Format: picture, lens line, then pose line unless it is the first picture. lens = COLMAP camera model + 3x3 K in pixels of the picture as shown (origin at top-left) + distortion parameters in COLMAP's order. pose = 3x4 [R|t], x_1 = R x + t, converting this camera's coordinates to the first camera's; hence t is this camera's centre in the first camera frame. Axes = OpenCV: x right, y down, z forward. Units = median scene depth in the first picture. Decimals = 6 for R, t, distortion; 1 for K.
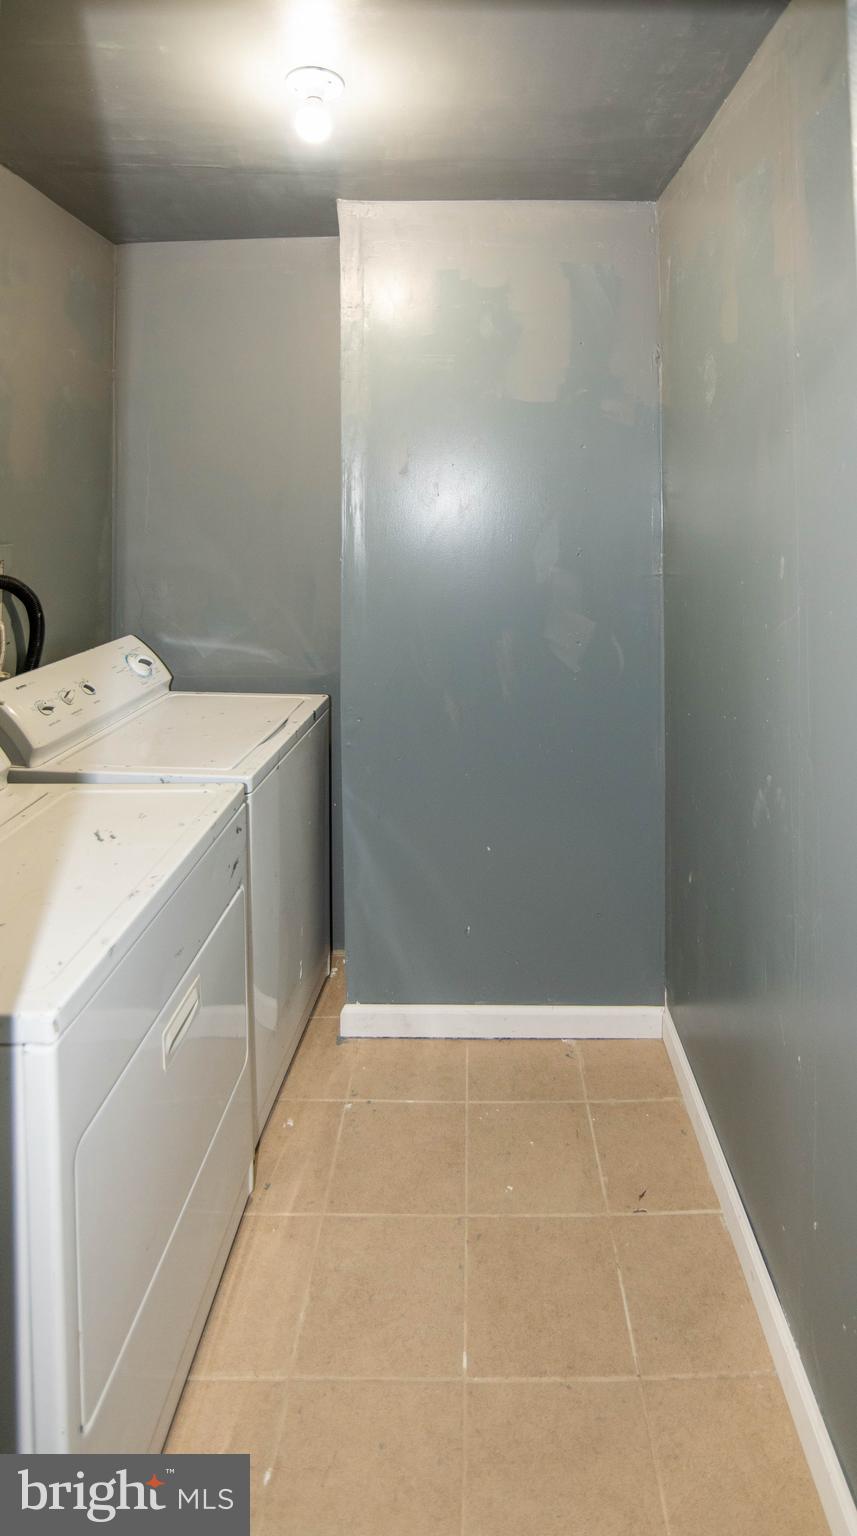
lens RADIAL K [[510.3, 0, 428.5], [0, 510.3, 768.0], [0, 0, 1]] dist [-0.005754, -0.000030]
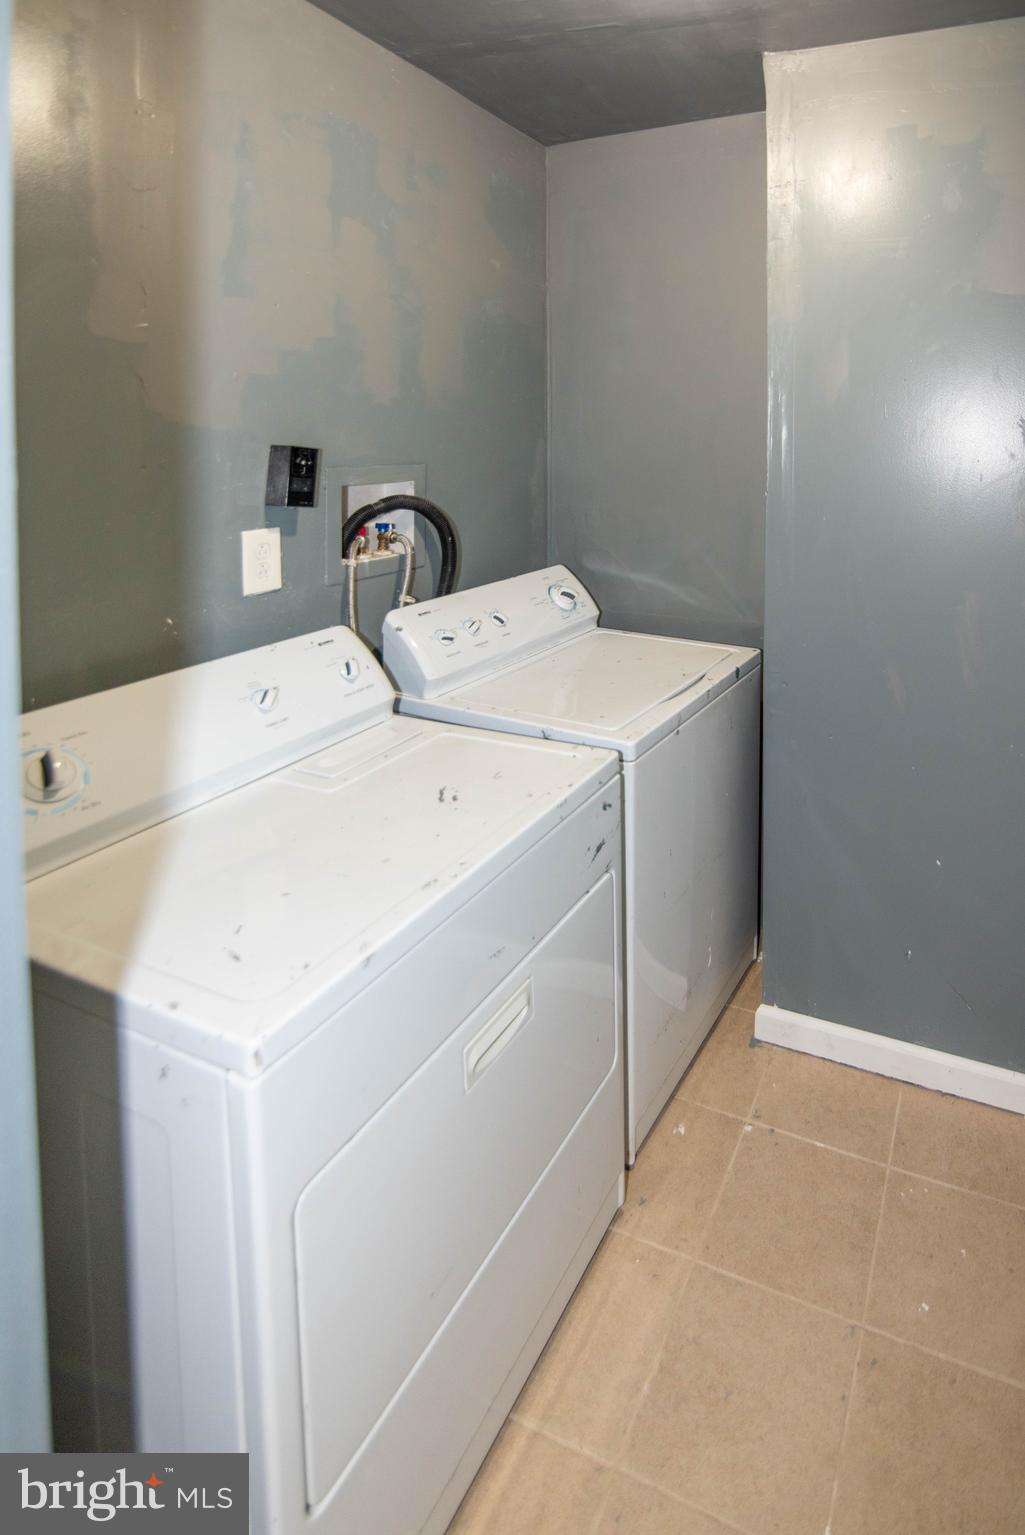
lens RADIAL K [[818.6, 0, 512.5], [0, 818.6, 767.5], [0, 0, 1]] dist [-0.022542, 0.003758]
pose [[0.967678, 0.111426, -0.226239, -0.269542], [-0.126021, 0.990711, -0.051084, 0.174282], [0.218446, 0.077943, 0.972731, -0.397014]]
